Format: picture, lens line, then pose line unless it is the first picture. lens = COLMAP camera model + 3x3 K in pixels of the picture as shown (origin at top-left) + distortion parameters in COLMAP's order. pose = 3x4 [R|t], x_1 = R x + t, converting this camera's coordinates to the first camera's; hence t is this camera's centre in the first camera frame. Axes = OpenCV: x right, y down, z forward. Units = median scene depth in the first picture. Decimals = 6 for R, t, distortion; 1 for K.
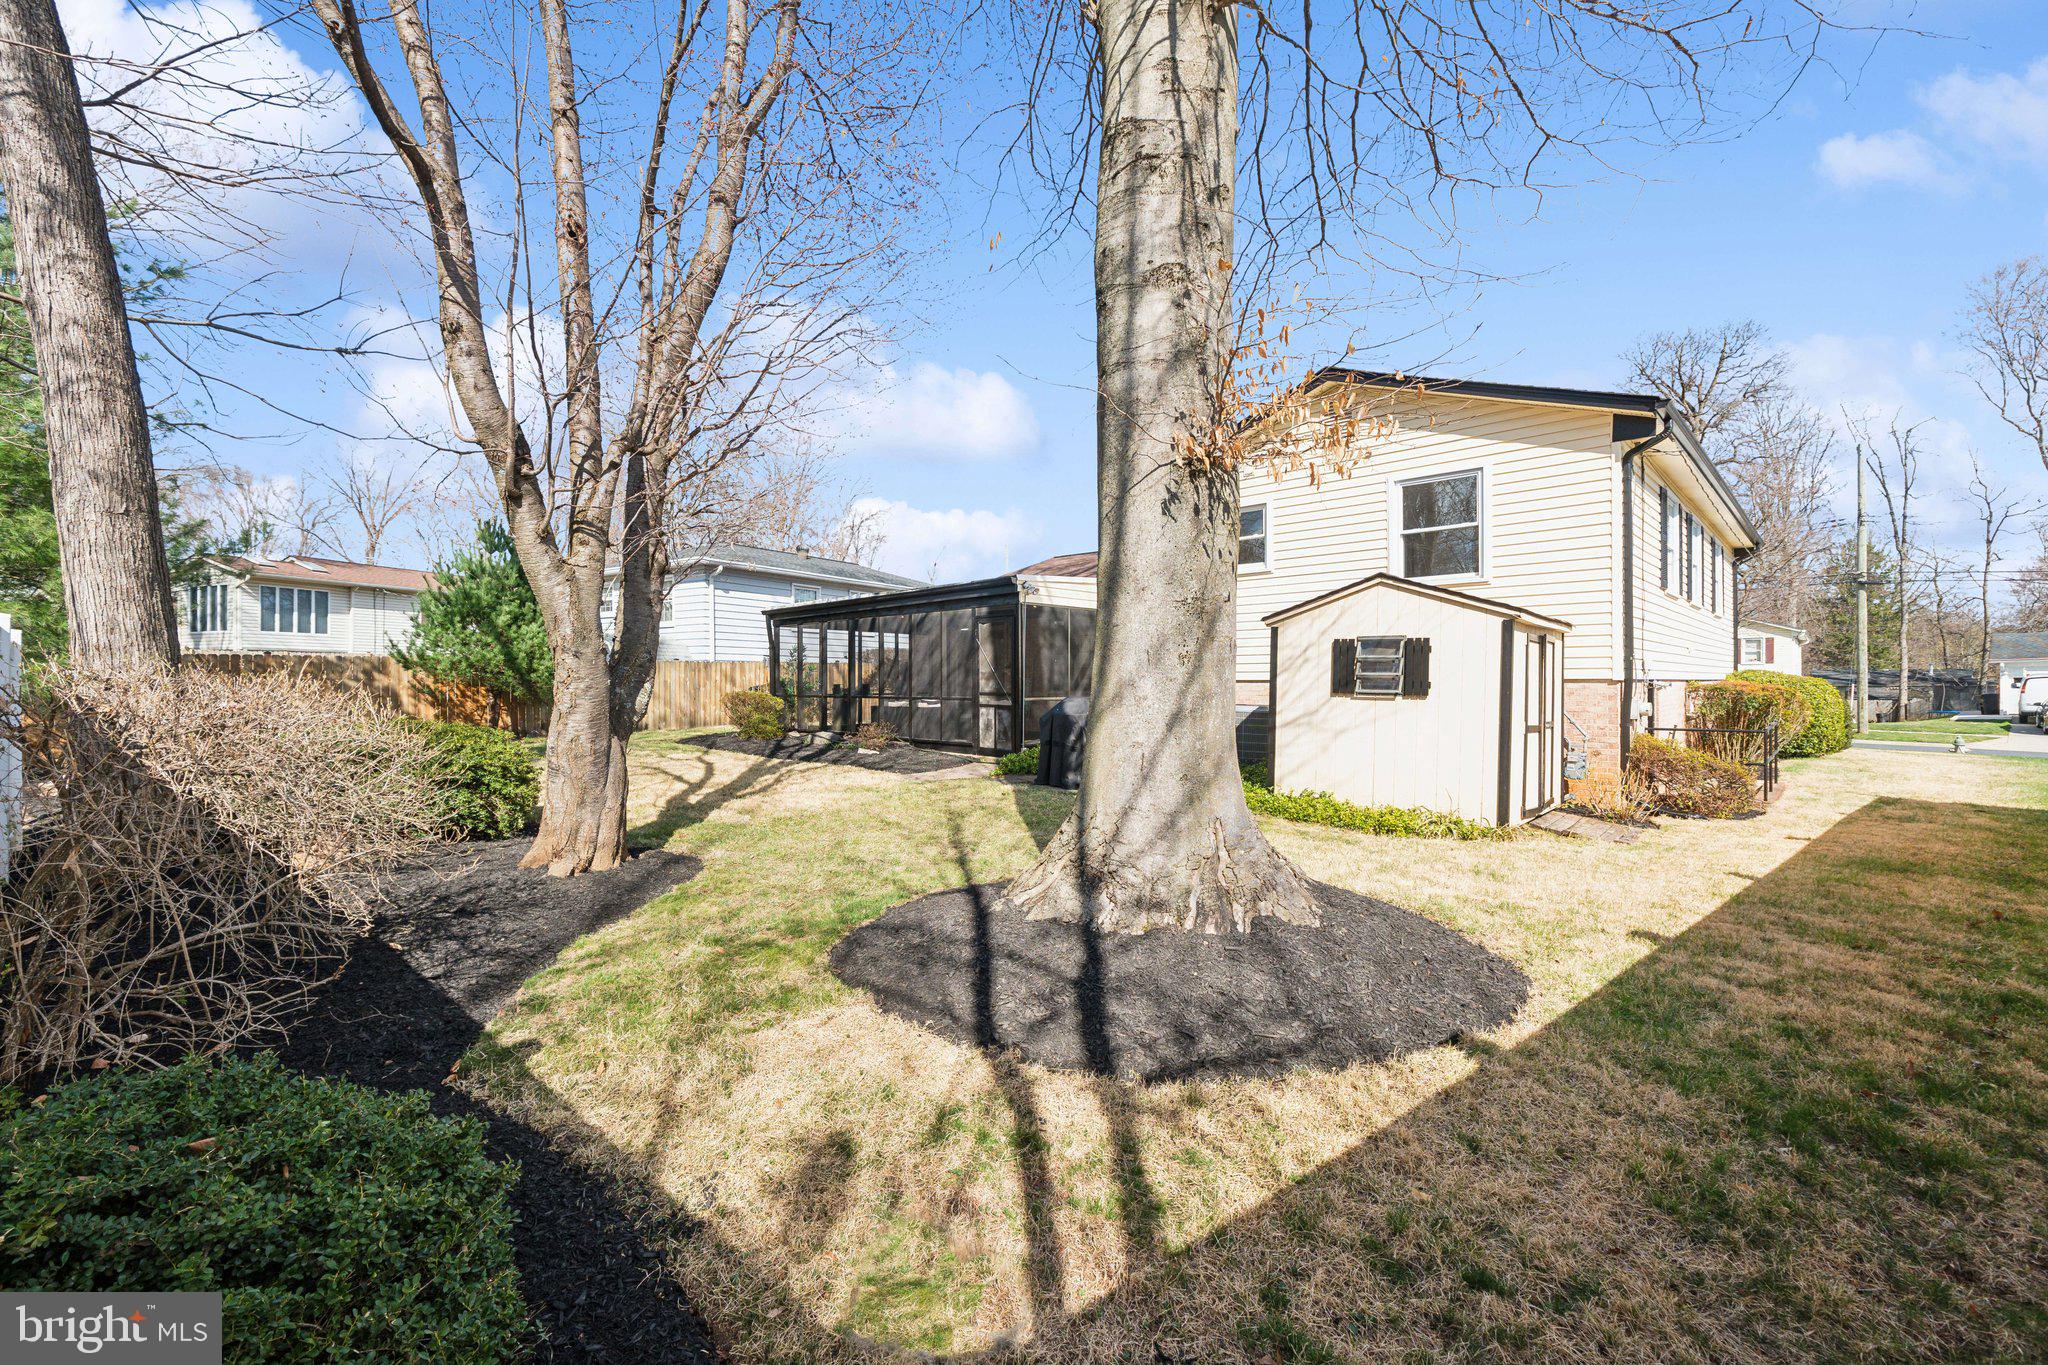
lens RADIAL K [[855.7, 0, 1020.6], [0, 855.7, 688.9], [0, 0, 1]] dist [-0.010781, -0.000171]
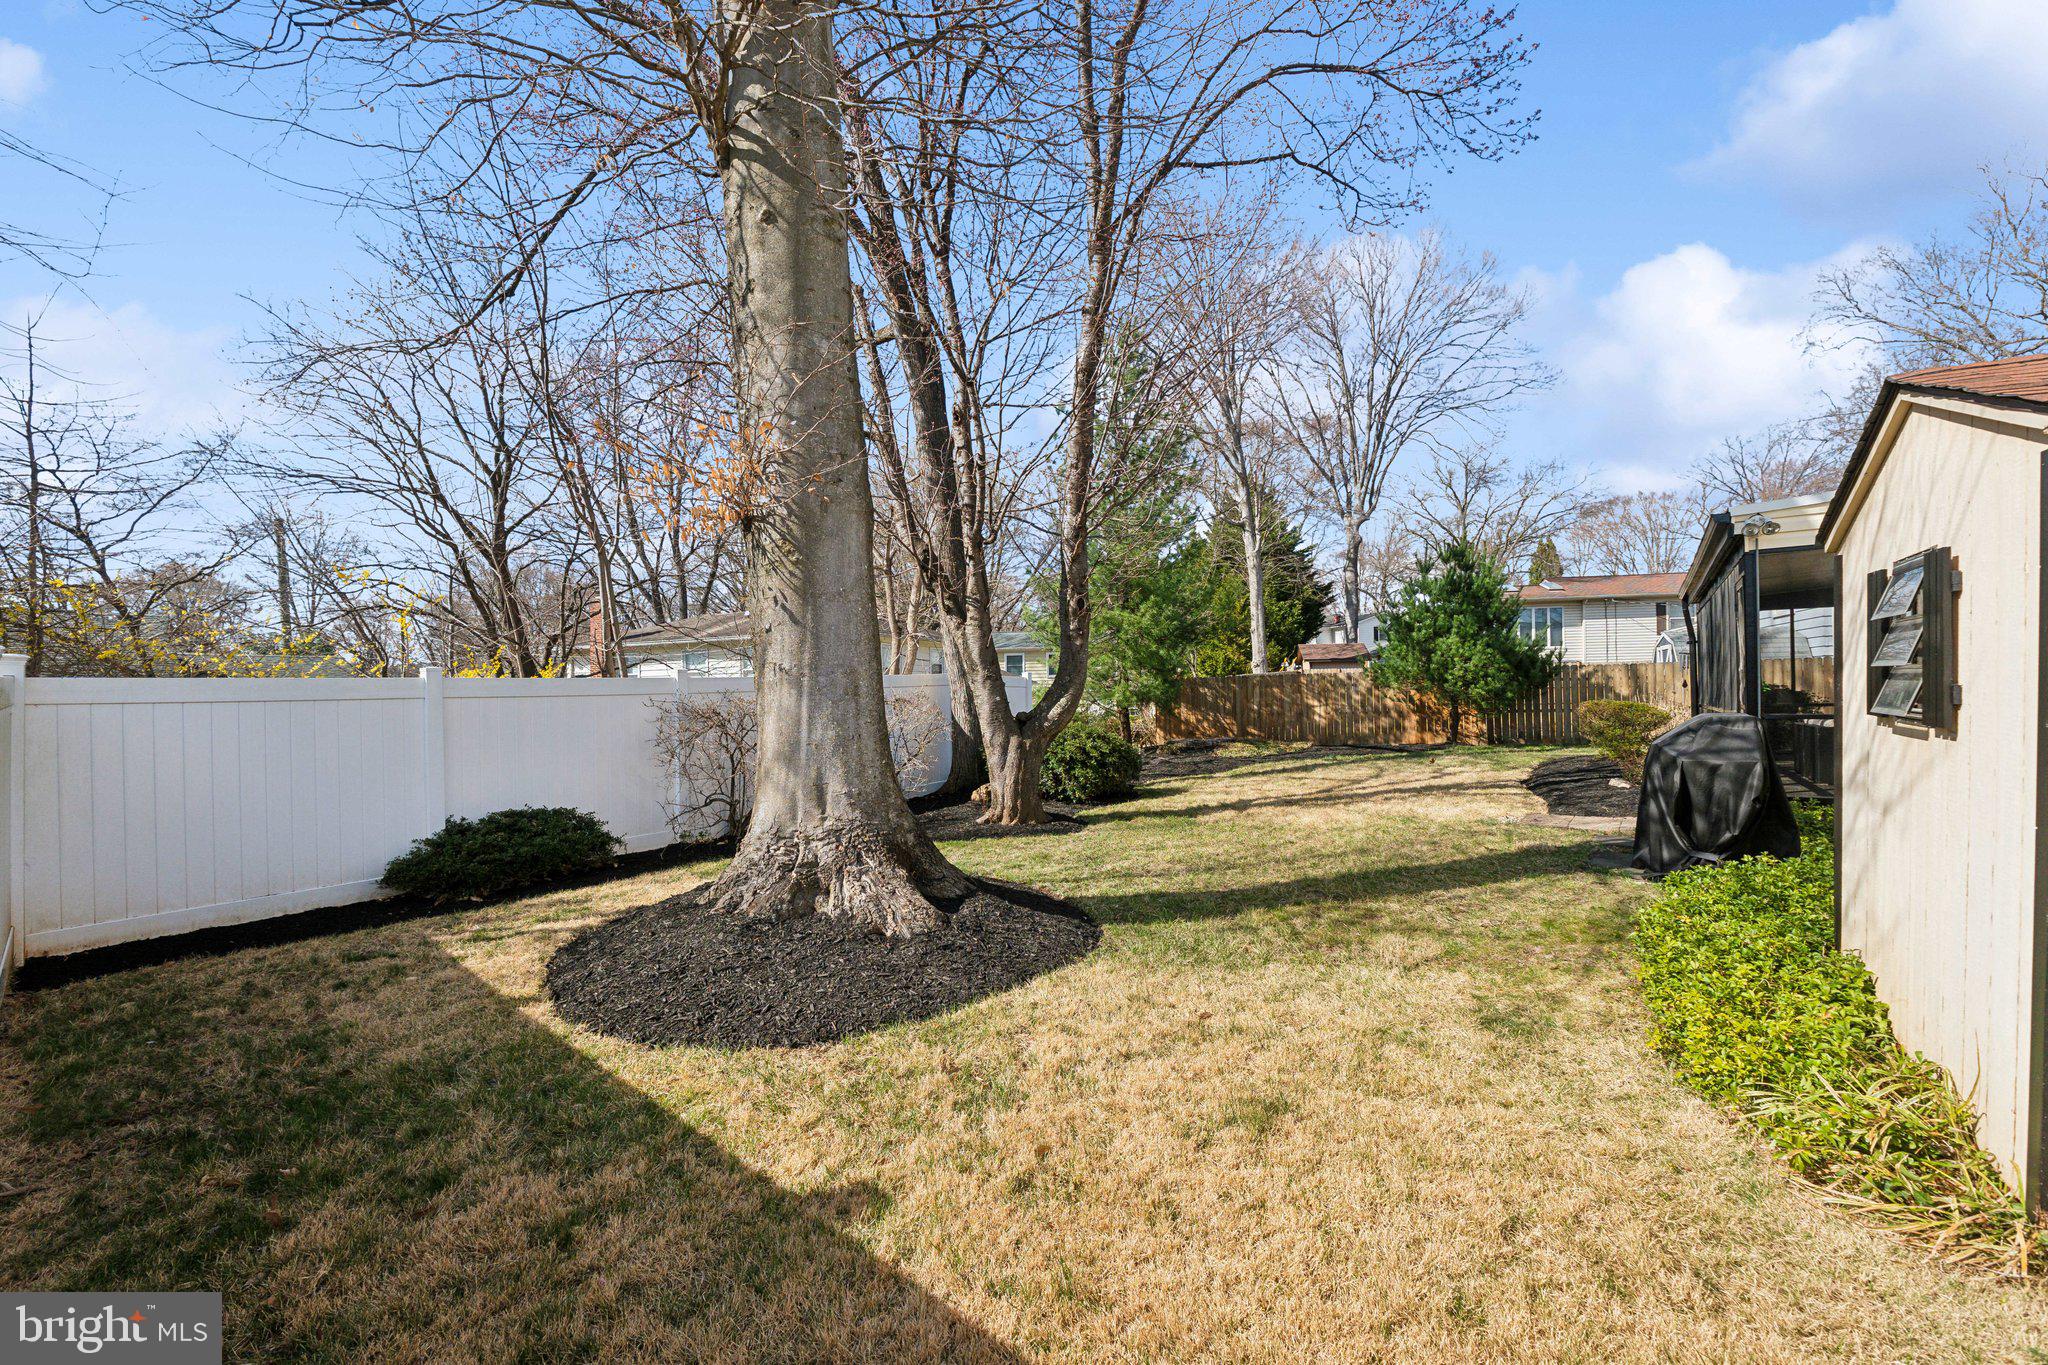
lens RADIAL K [[855.7, 0, 1020.6], [0, 855.7, 690.0], [0, 0, 1]] dist [-0.010781, -0.000171]
pose [[0.157669, -0.012516, -0.987413, 0.161403], [0.006065, 0.999913, -0.011706, 0.001395], [0.987473, -0.004143, 0.157731, 0.132895]]
